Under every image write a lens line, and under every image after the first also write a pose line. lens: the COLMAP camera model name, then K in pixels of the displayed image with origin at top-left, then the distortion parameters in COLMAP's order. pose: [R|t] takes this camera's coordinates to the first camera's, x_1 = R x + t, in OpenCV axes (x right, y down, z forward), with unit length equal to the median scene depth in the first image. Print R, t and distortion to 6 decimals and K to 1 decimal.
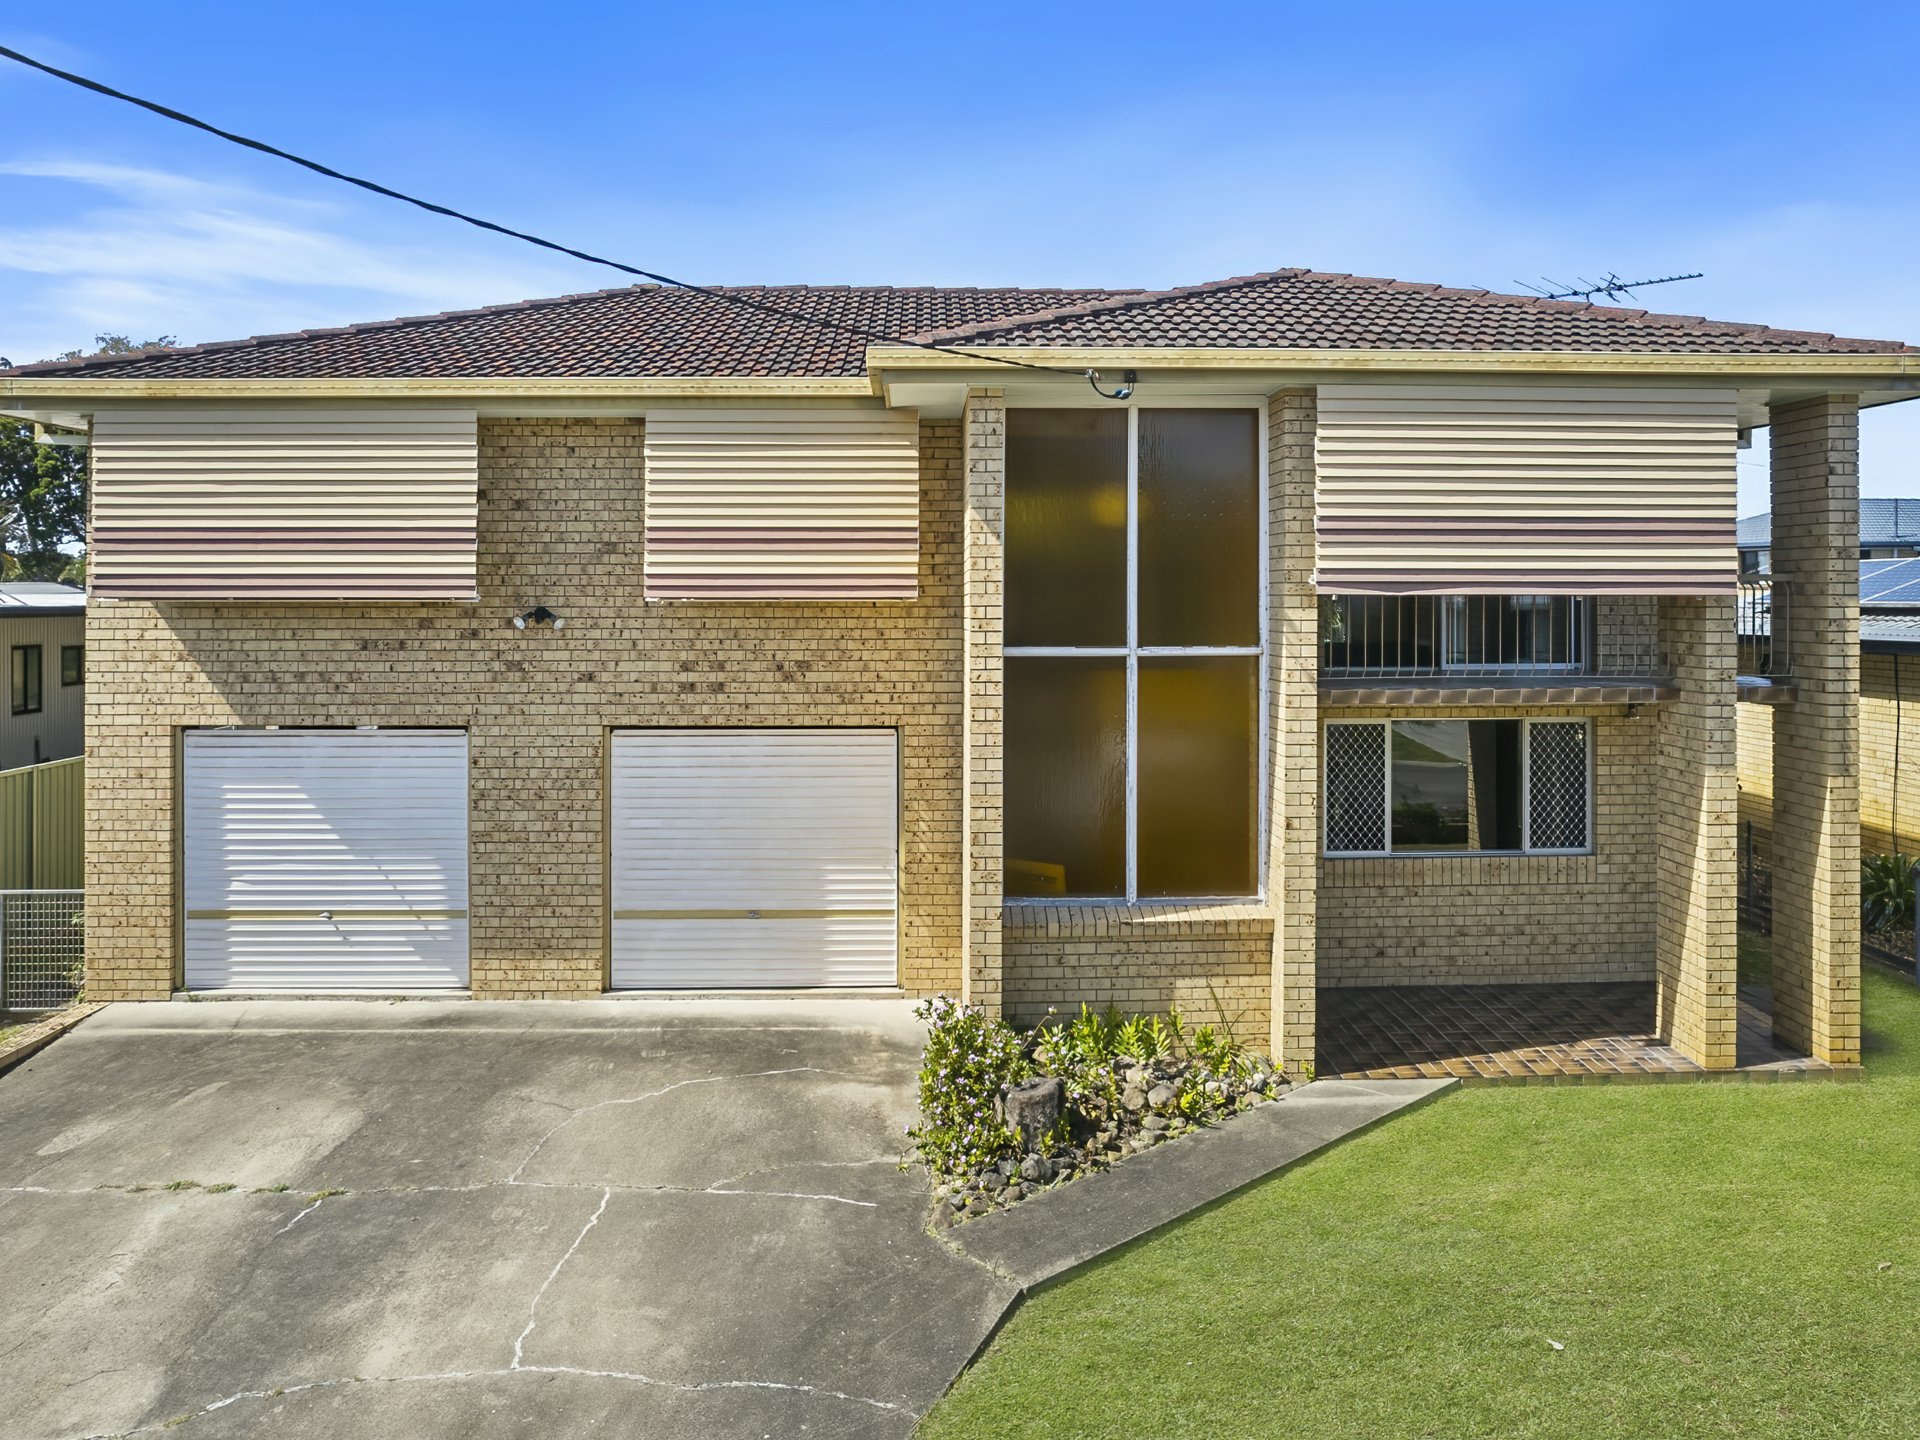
lens RADIAL K [[1424.8, 0, 960.0], [0, 1424.8, 720.0], [0, 0, 1]] dist [-0.045868, 0.002780]
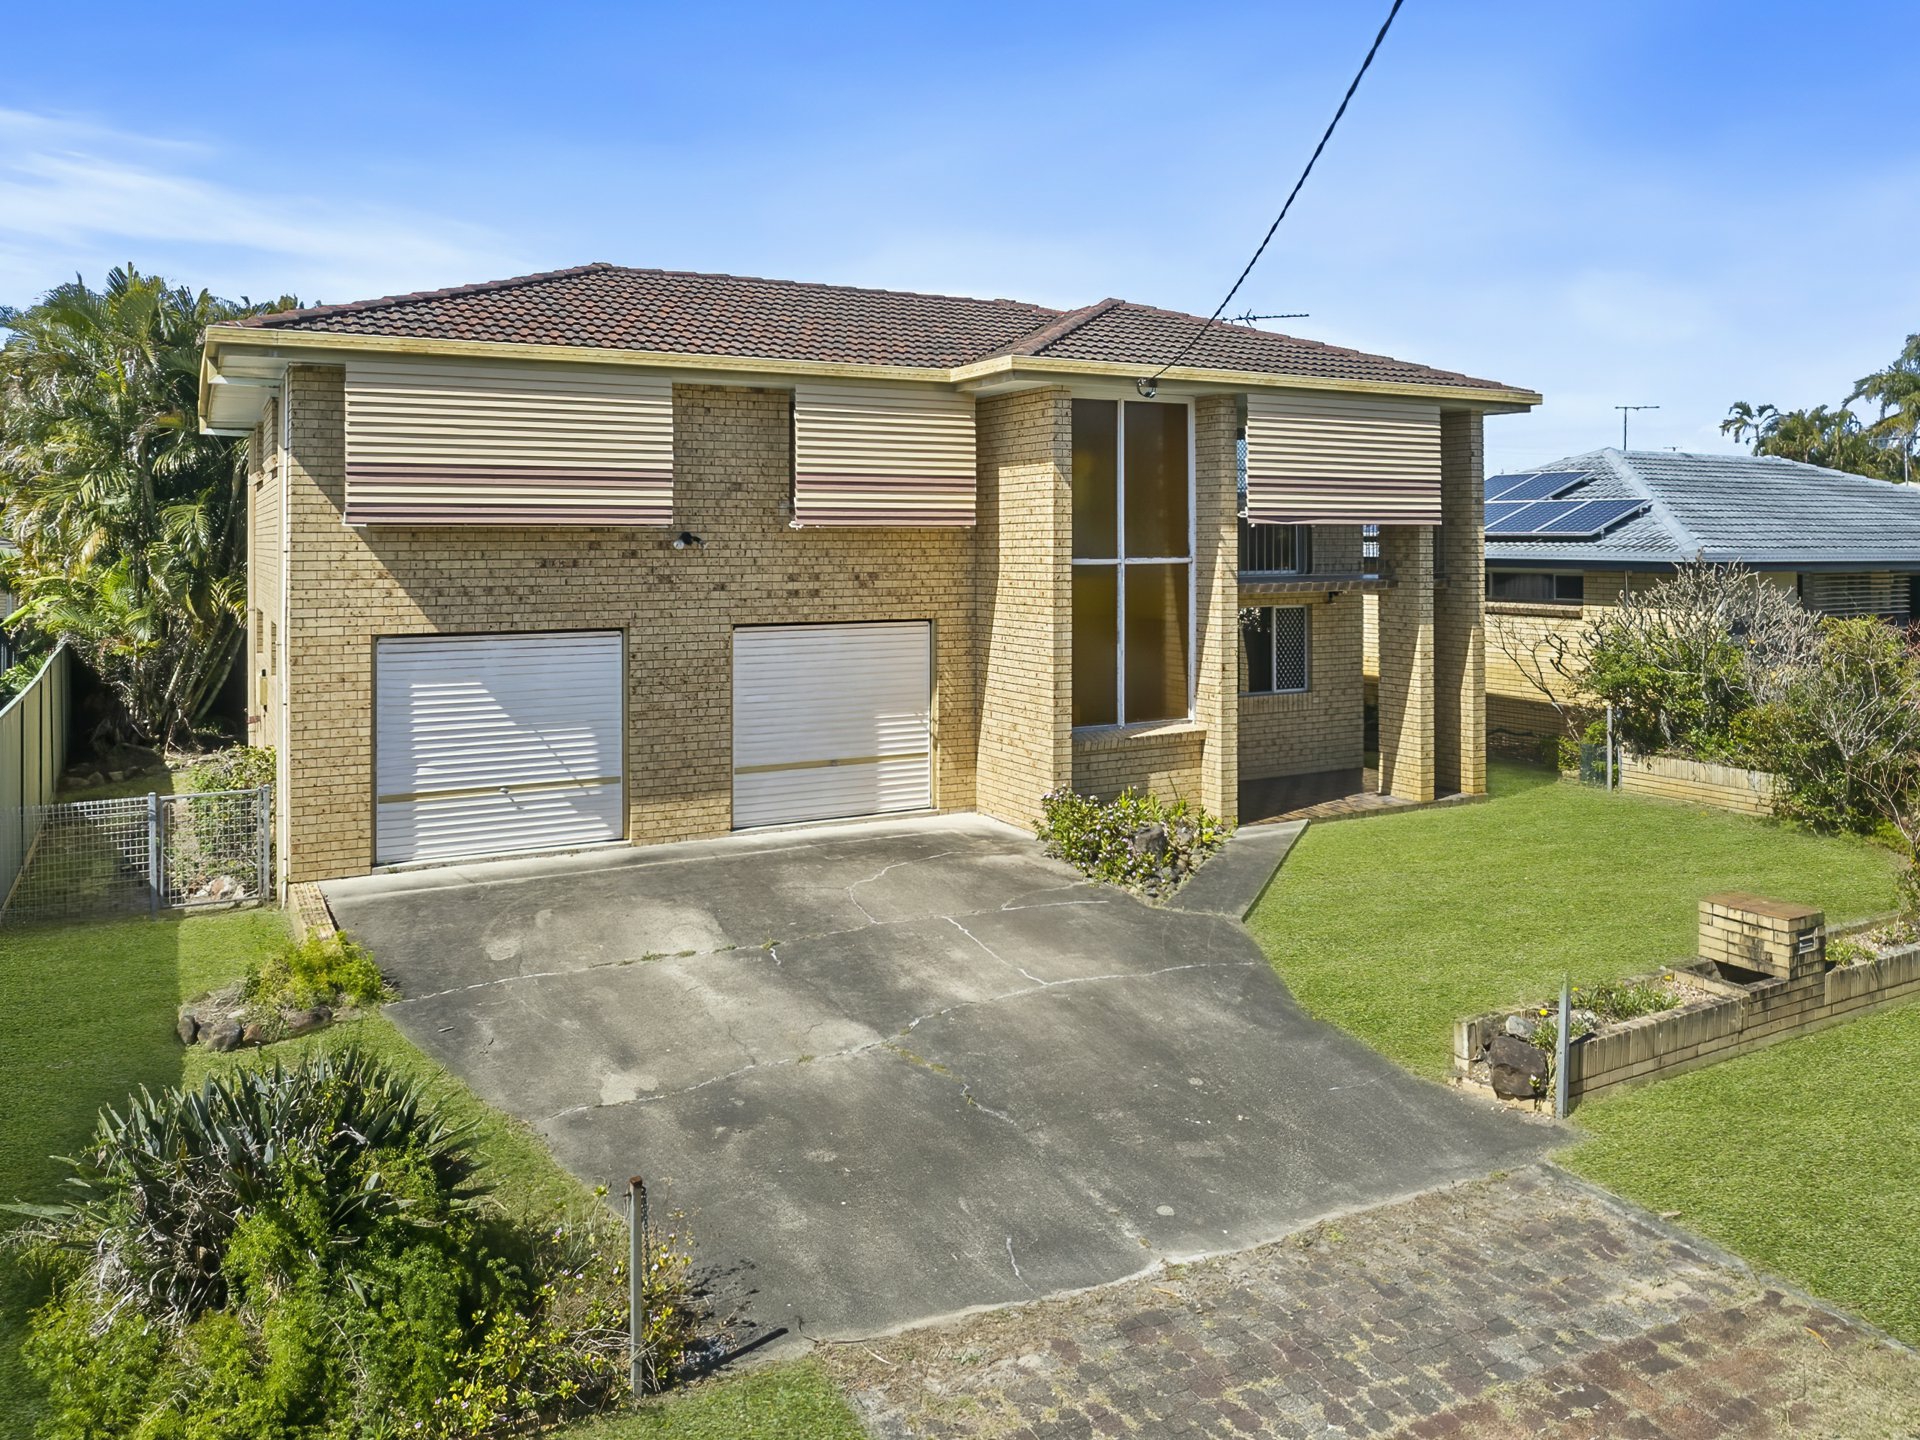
lens RADIAL K [[1424.8, 0, 960.0], [0, 1424.8, 720.0], [0, 0, 1]] dist [-0.045868, 0.002780]
pose [[0.891545, -0.057685, 0.449244, -0.657820], [0.039679, 0.997991, 0.049401, 0.035534], [-0.451191, -0.026218, 0.892042, -0.257975]]
